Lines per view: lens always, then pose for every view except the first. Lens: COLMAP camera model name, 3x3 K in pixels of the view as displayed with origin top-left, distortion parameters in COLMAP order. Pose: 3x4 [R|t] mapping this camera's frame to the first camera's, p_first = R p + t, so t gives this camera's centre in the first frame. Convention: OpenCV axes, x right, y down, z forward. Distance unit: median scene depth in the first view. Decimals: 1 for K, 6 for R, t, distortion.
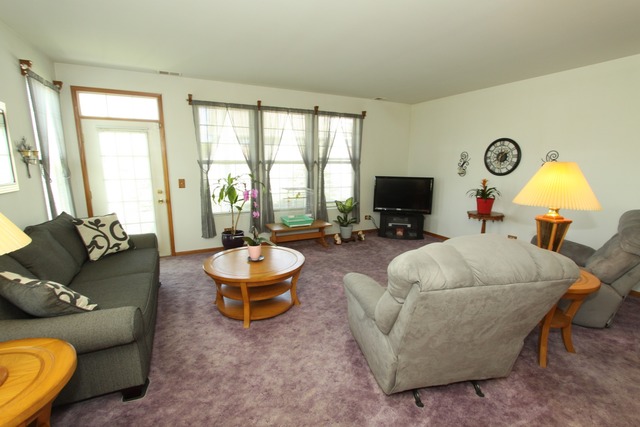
lens RADIAL K [[292.6, 0, 322.9], [0, 292.6, 215.7], [0, 0, 1]] dist [-0.020282, 0.000405]
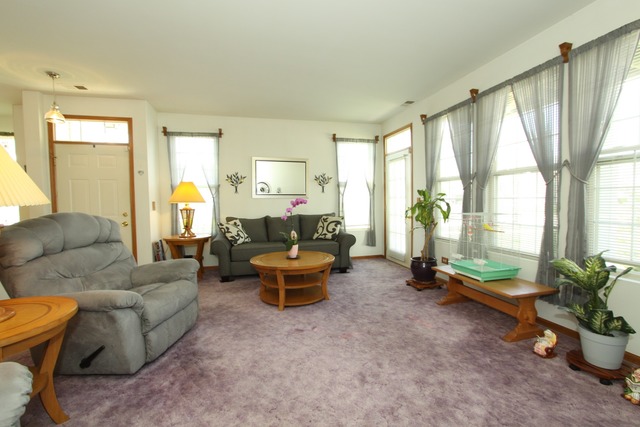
lens RADIAL K [[292.6, 0, 322.9], [0, 292.6, 215.7], [0, 0, 1]] dist [-0.020282, 0.000405]
pose [[-0.287567, 0.097197, -0.952816, 0.637164], [-0.090792, 0.987591, 0.128146, -0.155045], [0.953447, 0.123358, -0.275174, 0.938987]]
